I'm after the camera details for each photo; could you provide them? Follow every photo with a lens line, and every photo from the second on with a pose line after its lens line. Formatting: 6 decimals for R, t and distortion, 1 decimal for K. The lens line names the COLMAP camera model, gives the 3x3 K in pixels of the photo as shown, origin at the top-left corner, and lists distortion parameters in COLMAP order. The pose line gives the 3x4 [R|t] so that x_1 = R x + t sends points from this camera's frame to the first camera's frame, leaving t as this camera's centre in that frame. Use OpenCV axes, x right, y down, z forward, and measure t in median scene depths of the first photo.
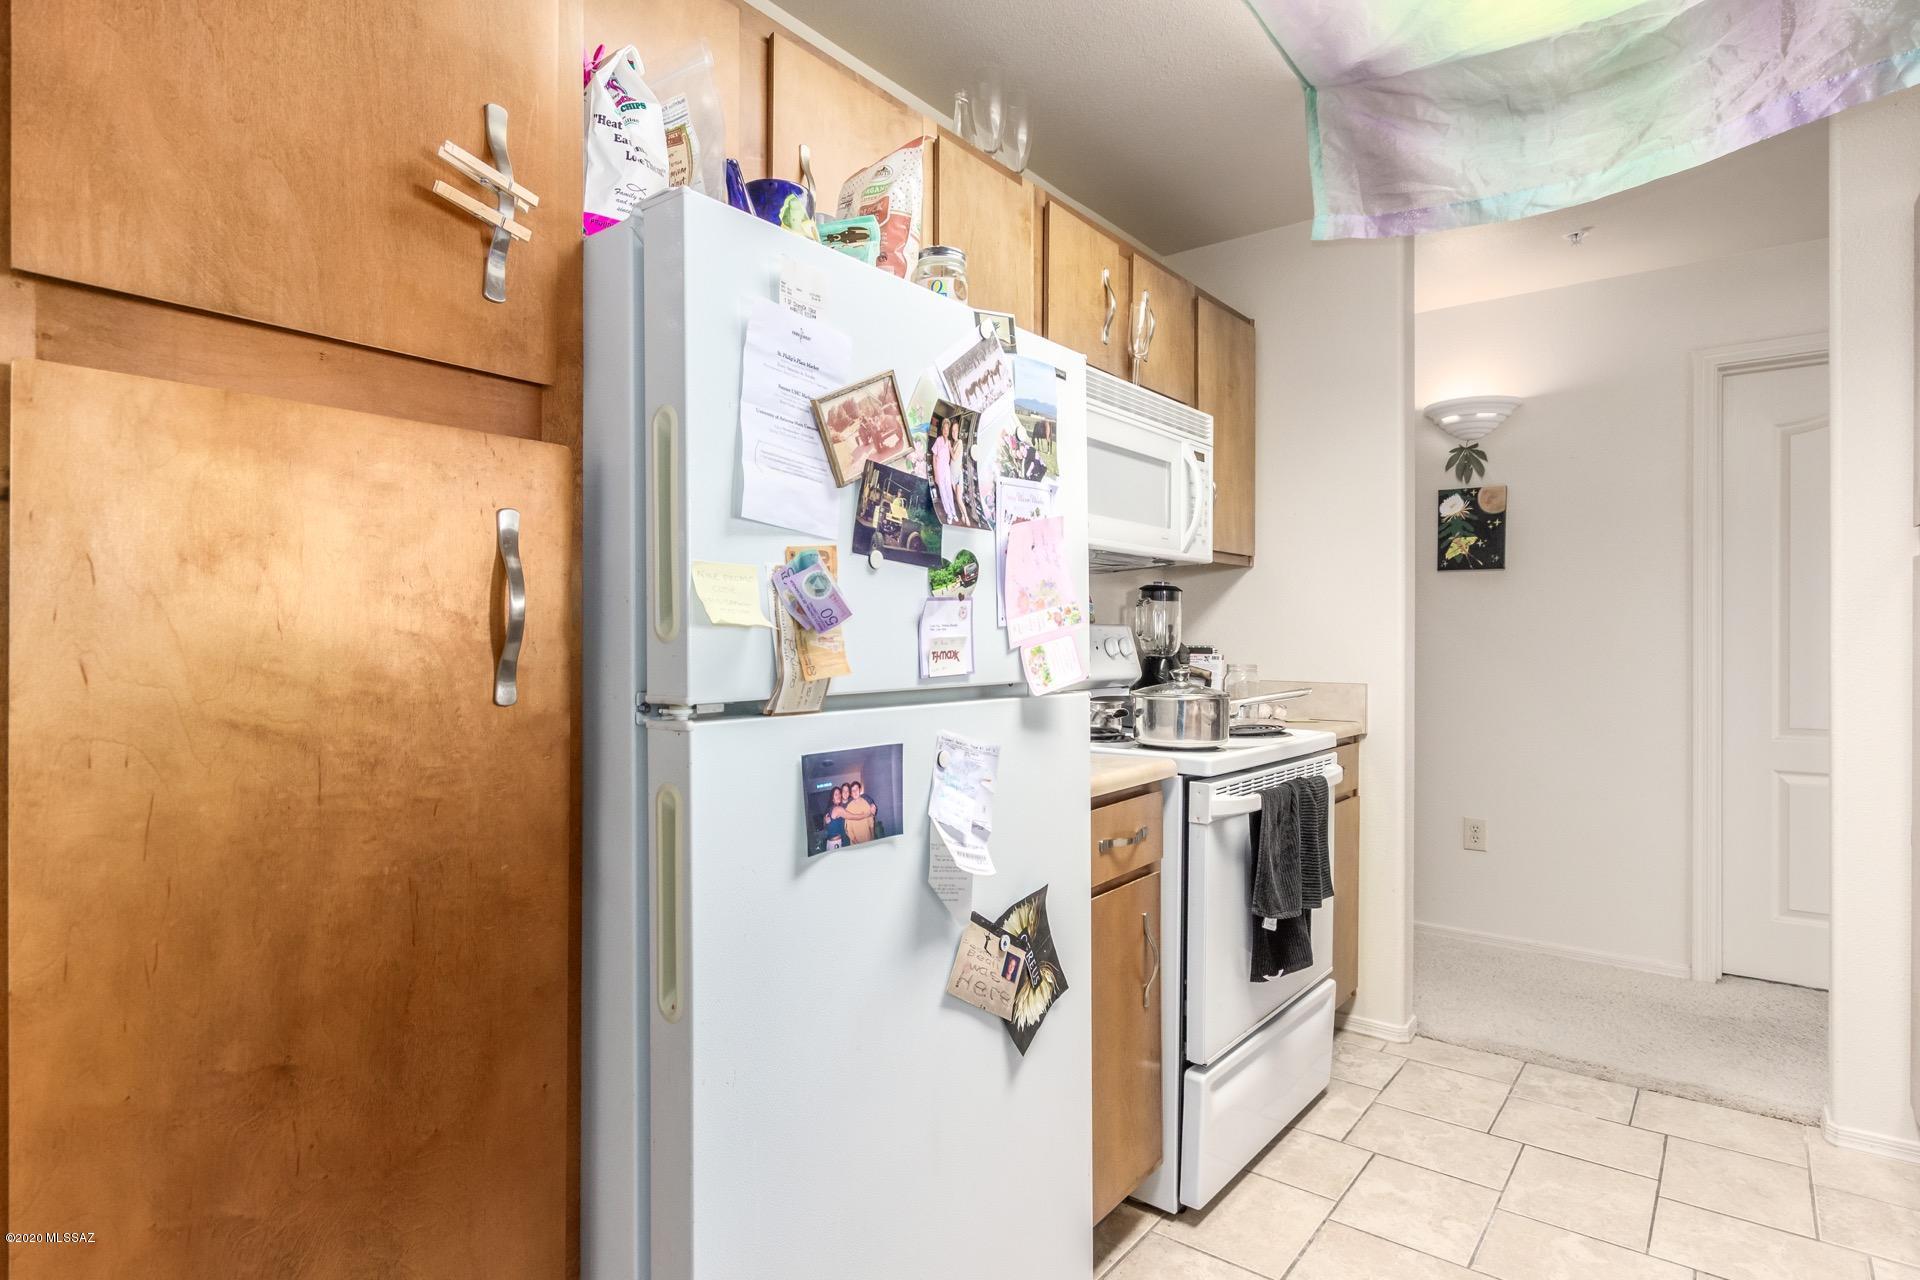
lens RADIAL K [[1024.0, 0, 960.0], [0, 1024.0, 640.0], [0, 0, 1]] dist [-0.005462, -0.002022]
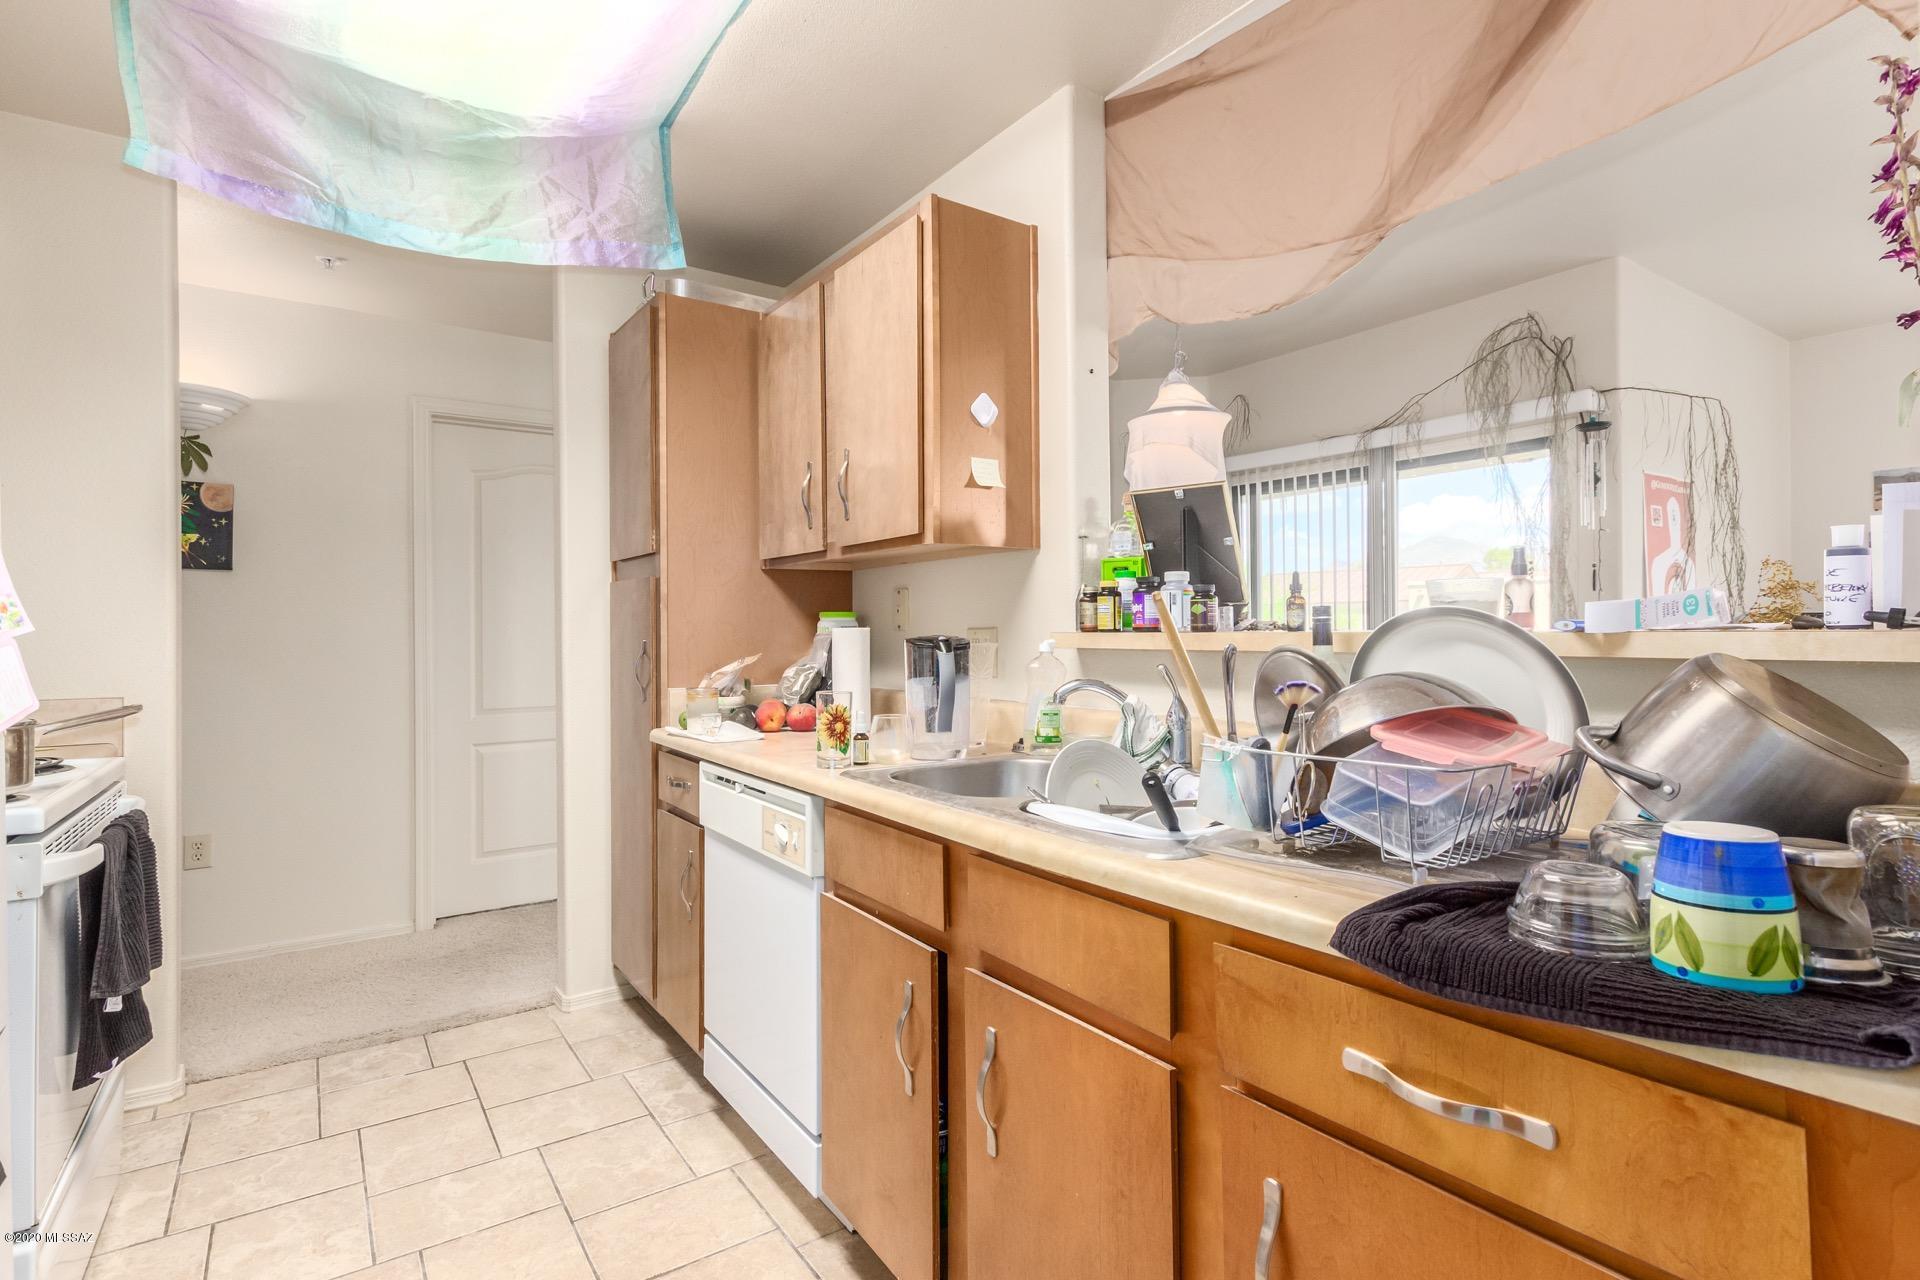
lens RADIAL K [[909.3, 0, 973.1], [0, 909.3, 629.1], [0, 0, 1]] dist [0.013252, -0.008198]
pose [[0.290724, 0.001252, 0.956806, -0.135515], [0.011267, 0.999925, -0.004732, -0.002528], [-0.956741, 0.012156, 0.290688, 0.110611]]
